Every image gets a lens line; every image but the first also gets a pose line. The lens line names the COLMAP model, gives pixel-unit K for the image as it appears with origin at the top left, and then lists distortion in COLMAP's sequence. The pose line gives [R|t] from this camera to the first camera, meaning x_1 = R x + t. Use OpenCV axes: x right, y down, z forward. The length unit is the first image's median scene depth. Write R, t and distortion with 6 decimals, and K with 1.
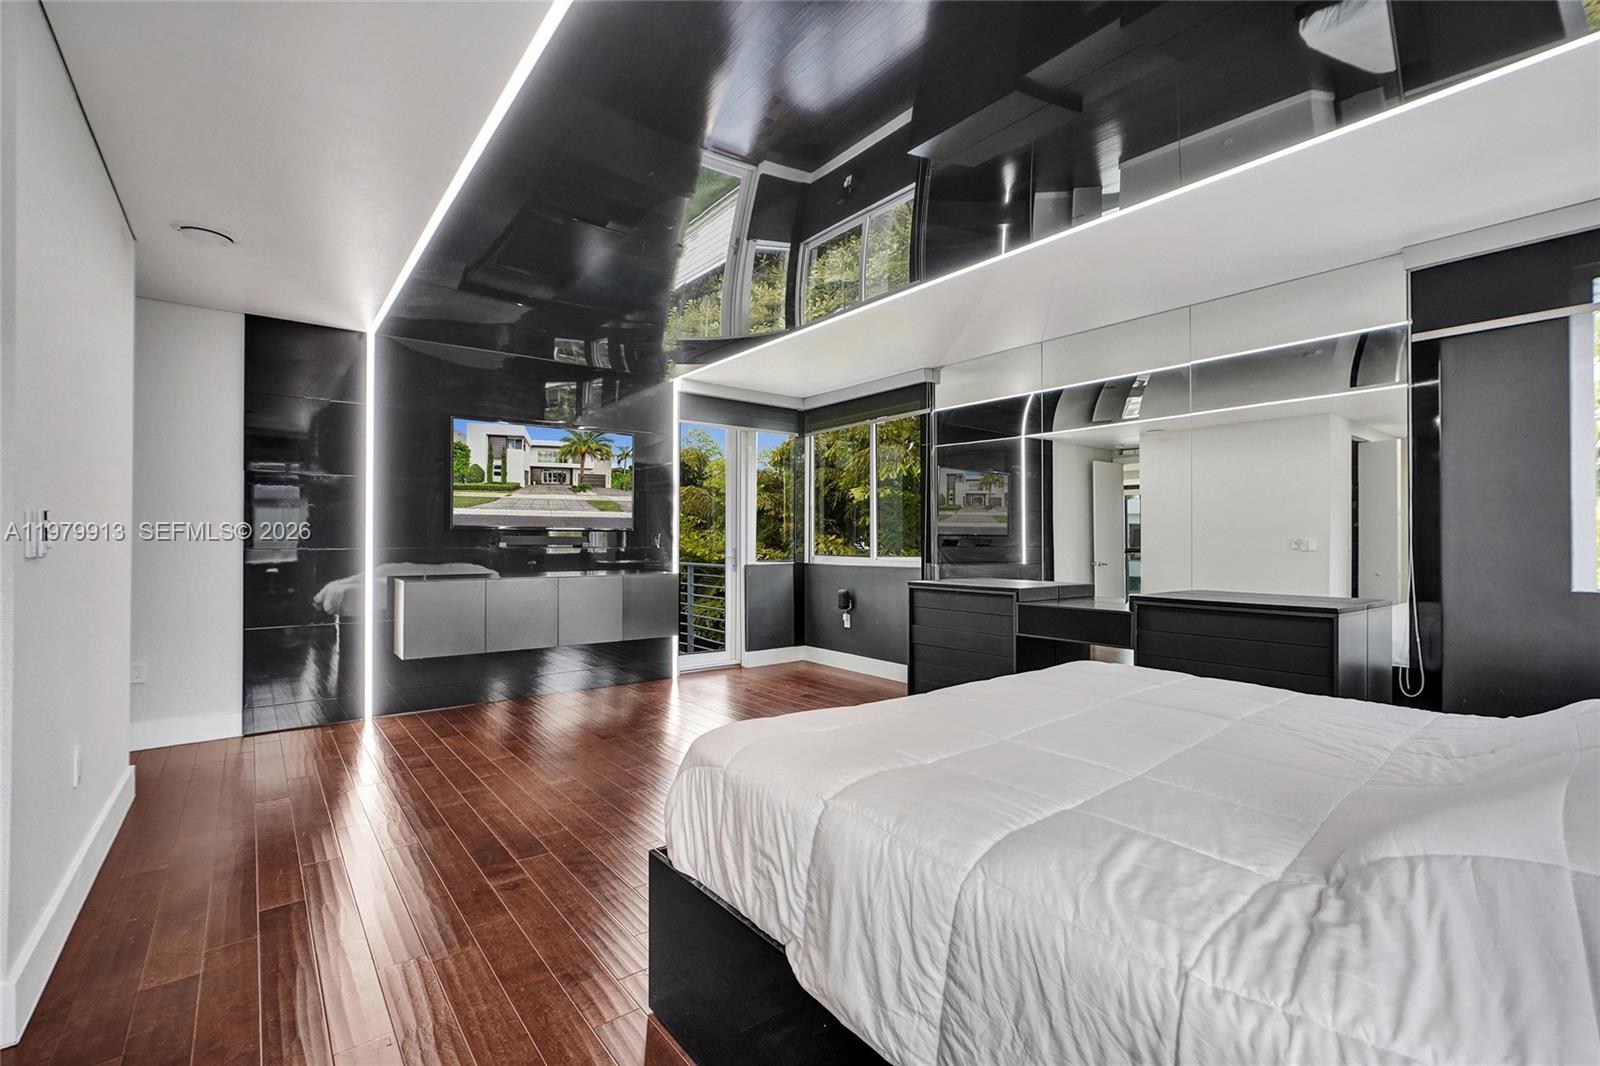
lens RADIAL K [[759.0, 0, 764.5], [0, 759.0, 540.5], [0, 0, 1]] dist [-0.006379, 0.000754]
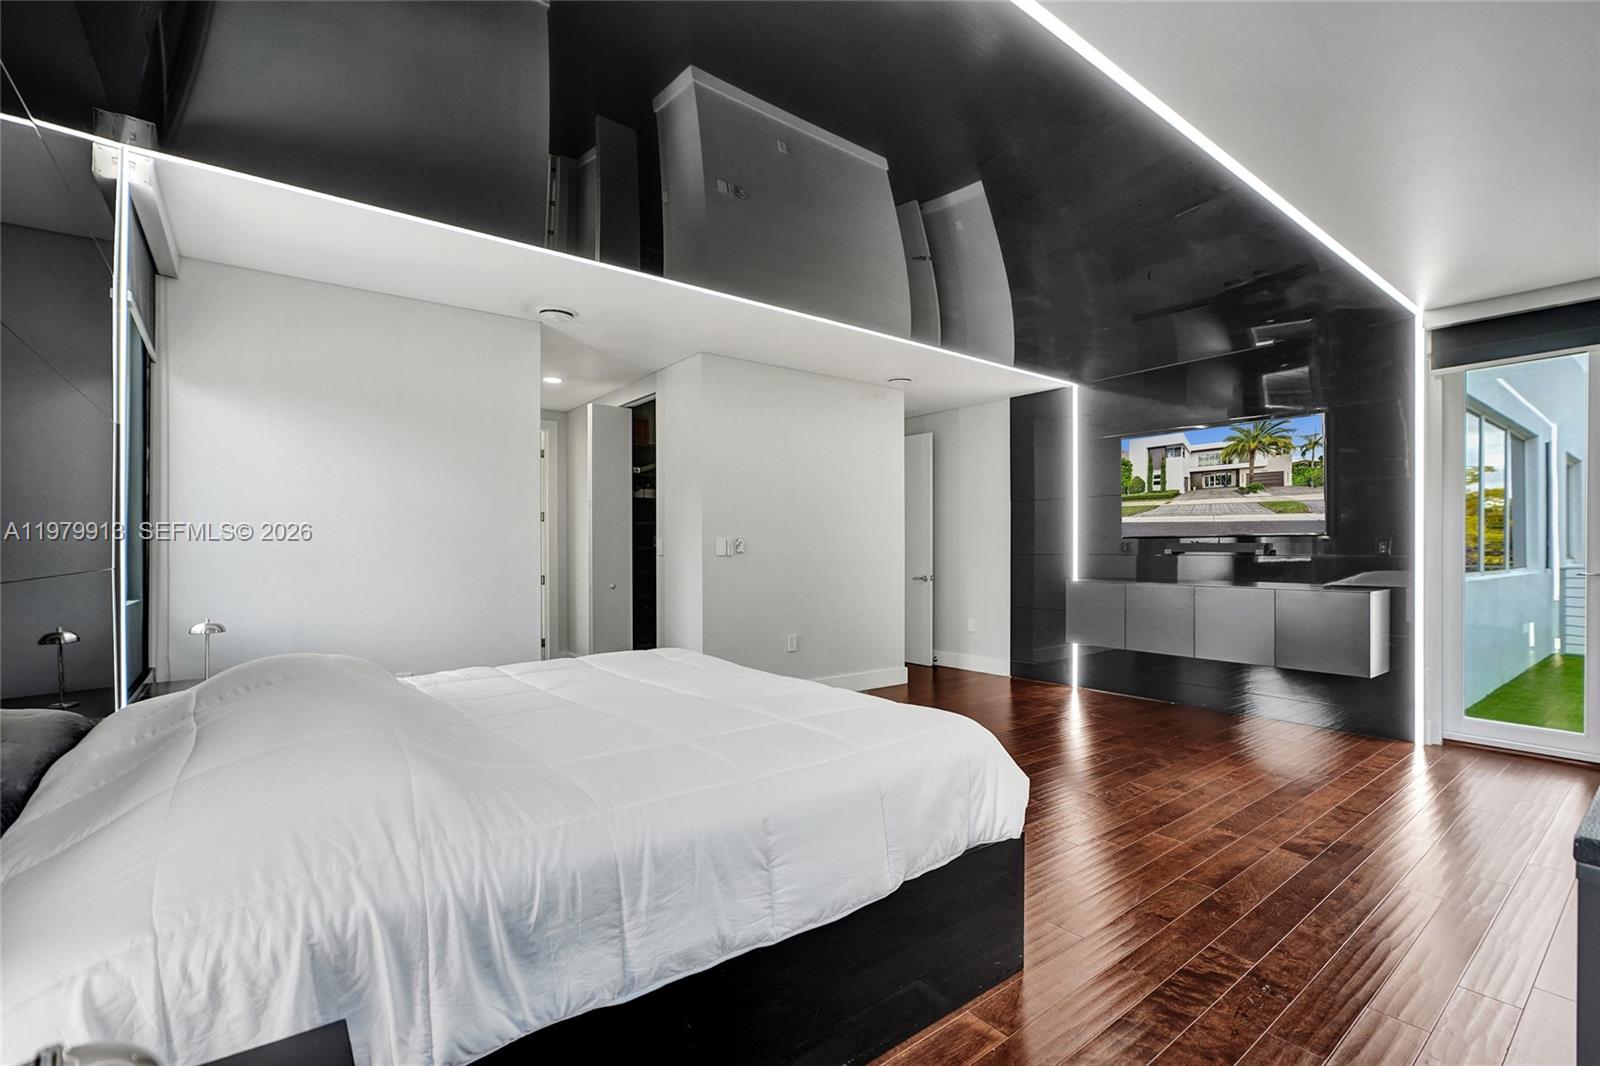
lens RADIAL K [[717.5, 0, 787.4], [0, 717.5, 536.8], [0, 0, 1]] dist [0.002077, 0.000929]
pose [[0.030240, -0.007227, -0.999517, 0.606989], [-0.017135, 0.999823, -0.007748, 0.003604], [0.999396, 0.017361, 0.030111, 0.434561]]
